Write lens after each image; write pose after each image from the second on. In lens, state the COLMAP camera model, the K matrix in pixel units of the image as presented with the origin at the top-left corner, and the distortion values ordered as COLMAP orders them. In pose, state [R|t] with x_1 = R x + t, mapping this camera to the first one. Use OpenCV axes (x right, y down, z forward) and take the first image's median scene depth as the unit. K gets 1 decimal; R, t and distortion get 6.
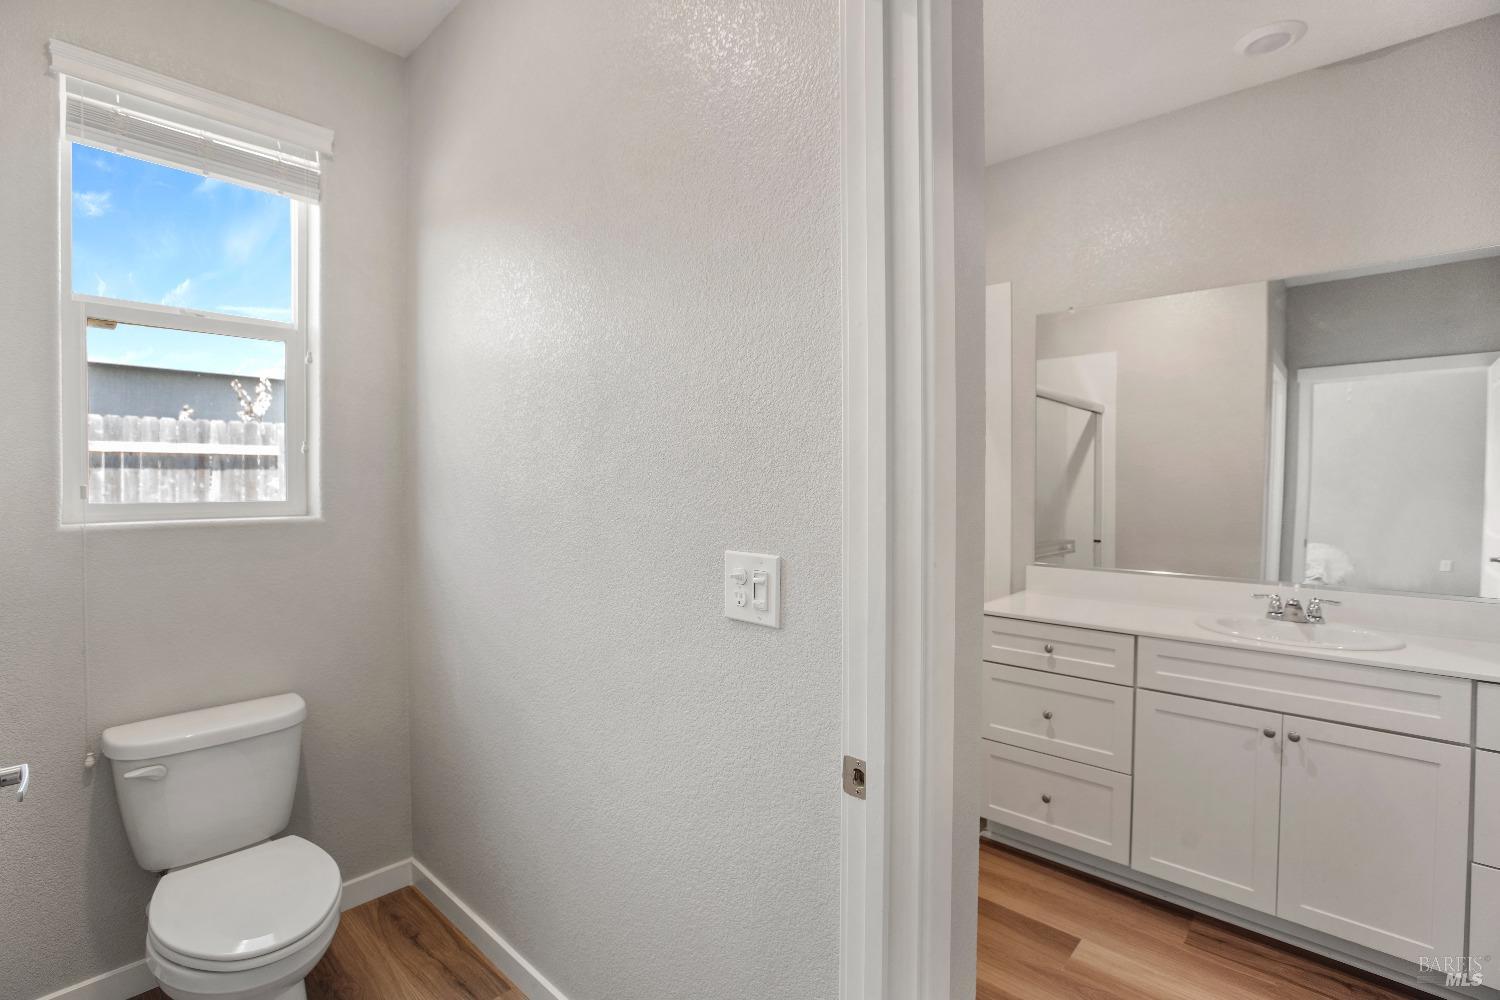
lens RADIAL K [[690.6, 0, 762.6], [0, 690.6, 494.0], [0, 0, 1]] dist [-0.015710, 0.000656]
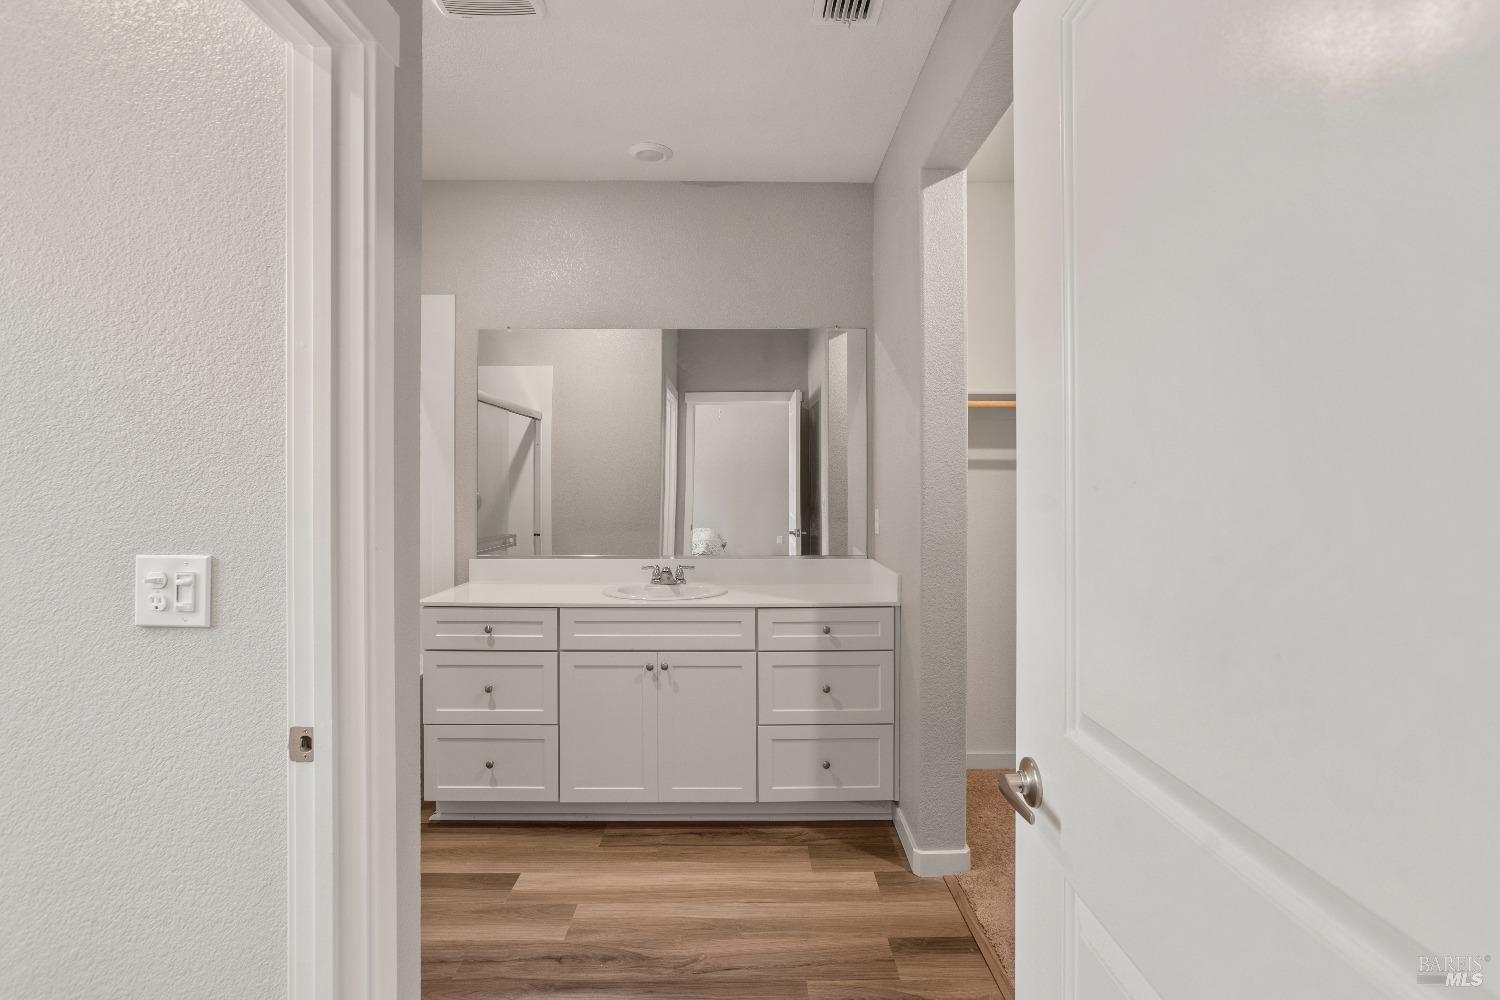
lens RADIAL K [[708.2, 0, 750.9], [0, 708.2, 483.3], [0, 0, 1]] dist [-0.037263, 0.016691]
pose [[0.742941, -0.003838, 0.669346, -0.037524], [0.013548, 0.999865, -0.009305, 0.002467], [-0.669220, 0.015981, 0.742893, -0.157615]]
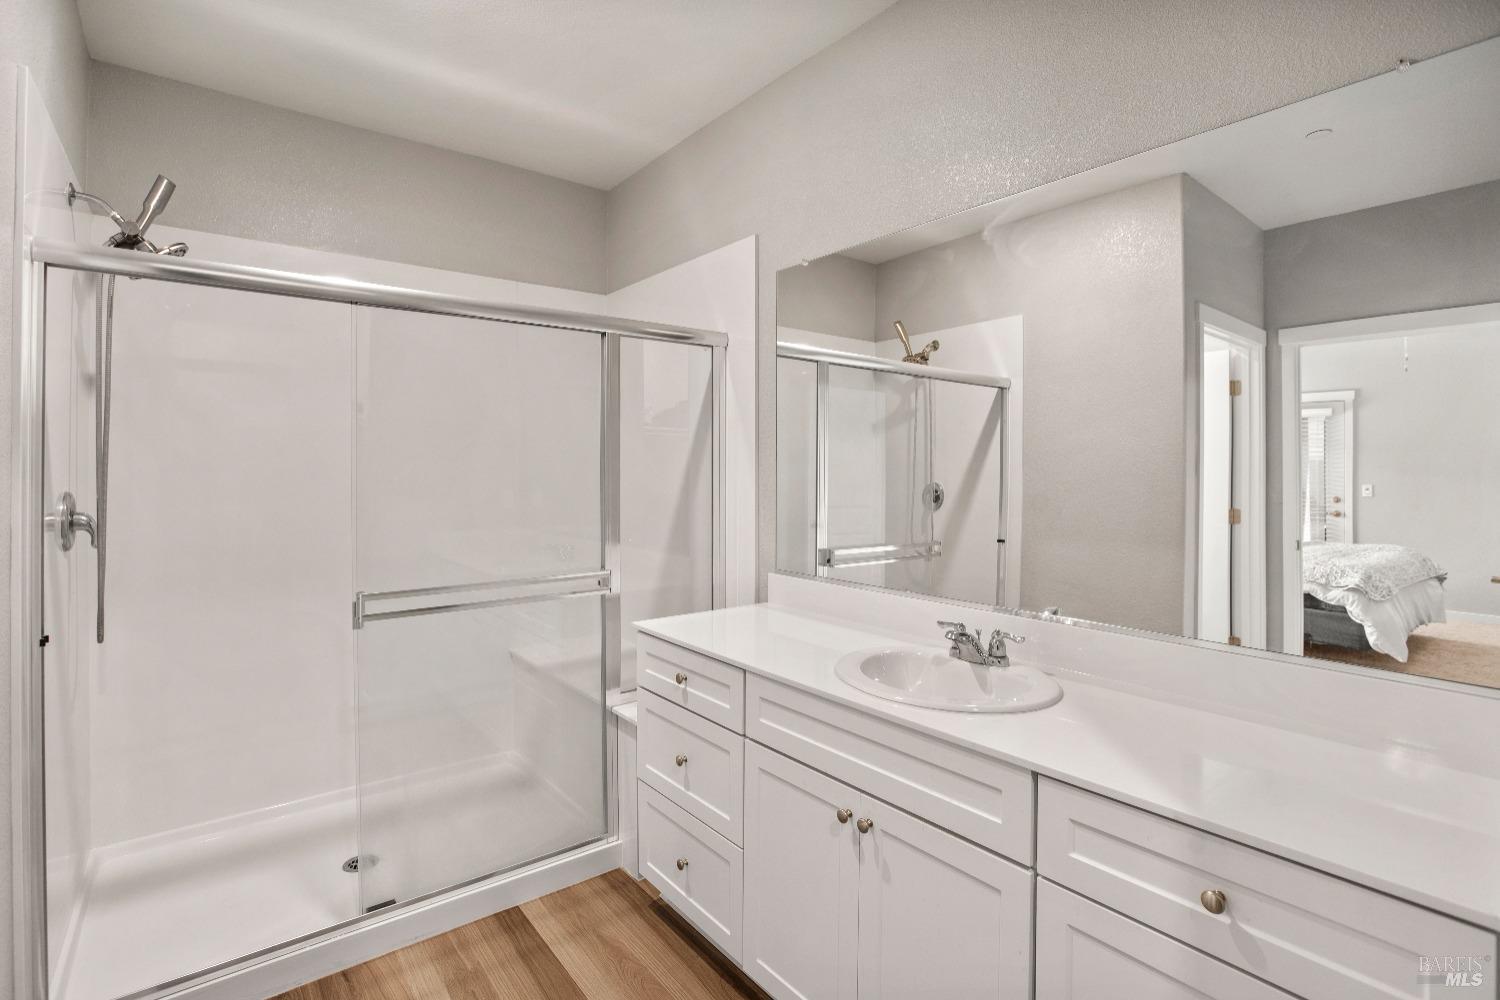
lens RADIAL K [[710.9, 0, 747.9], [0, 710.9, 469.9], [0, 0, 1]] dist [-0.016757, 0.000176]
pose [[0.985399, 0.000928, -0.170257, 0.693085], [-0.003848, 0.999851, -0.016822, -0.006867], [0.170216, 0.017232, 0.985256, 0.206872]]
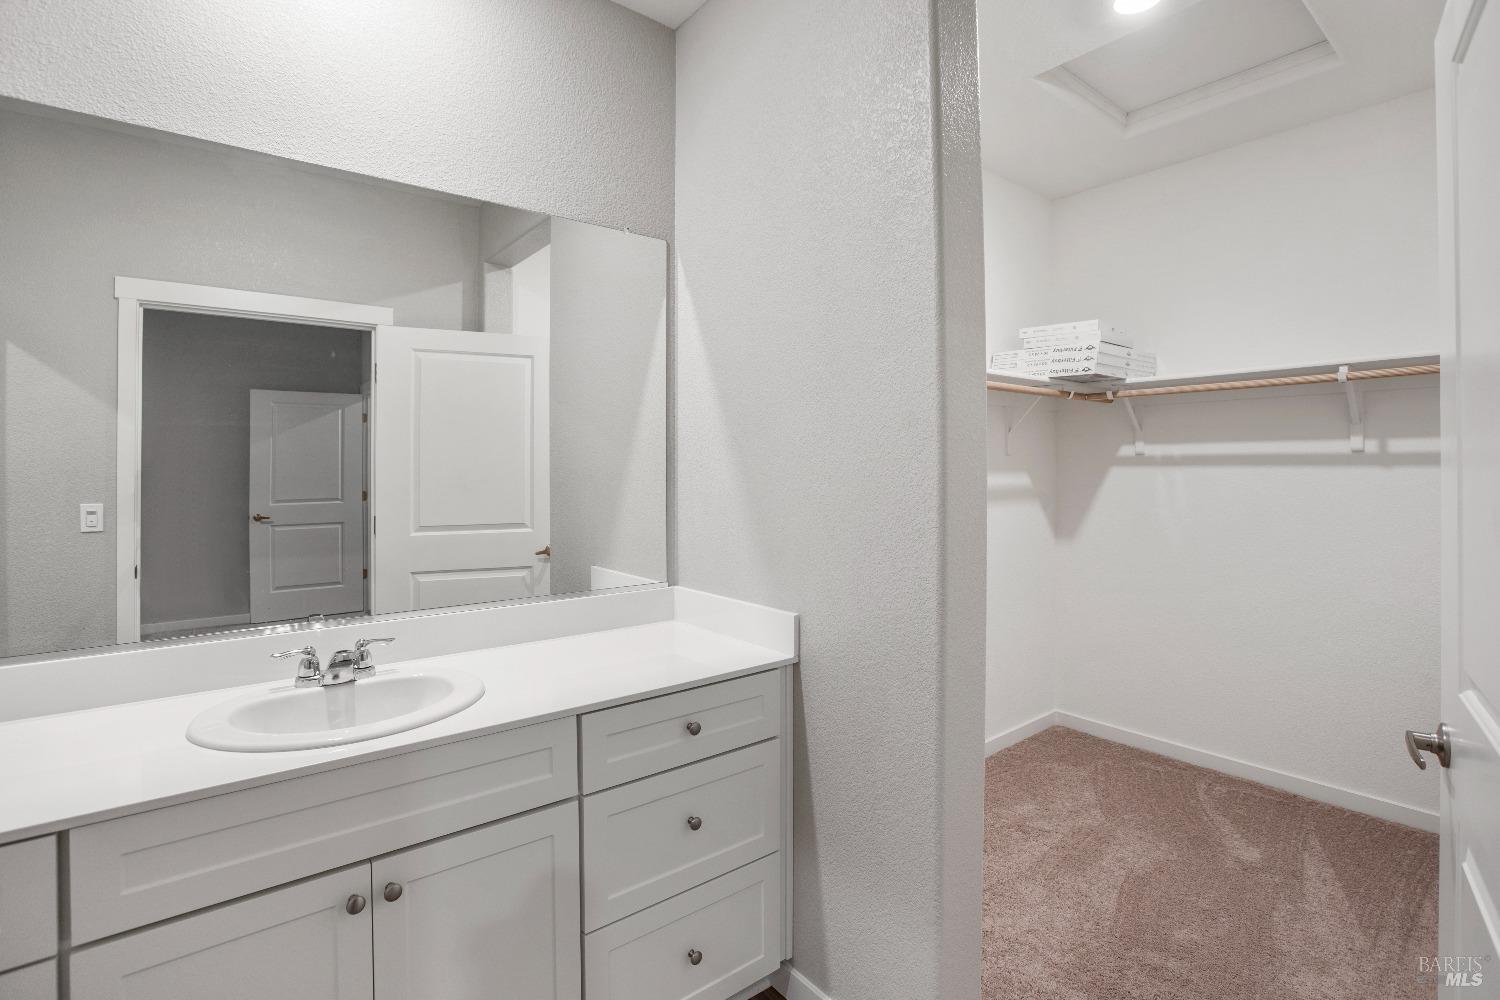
lens RADIAL K [[693.8, 0, 726.7], [0, 693.8, 471.7], [0, 0, 1]] dist [-0.014102, 0.000872]
pose [[0.224247, -0.007876, 0.974501, 0.224006], [0.029335, 0.999569, 0.001328, -0.007474], [-0.974091, 0.028289, 0.224381, 0.498265]]
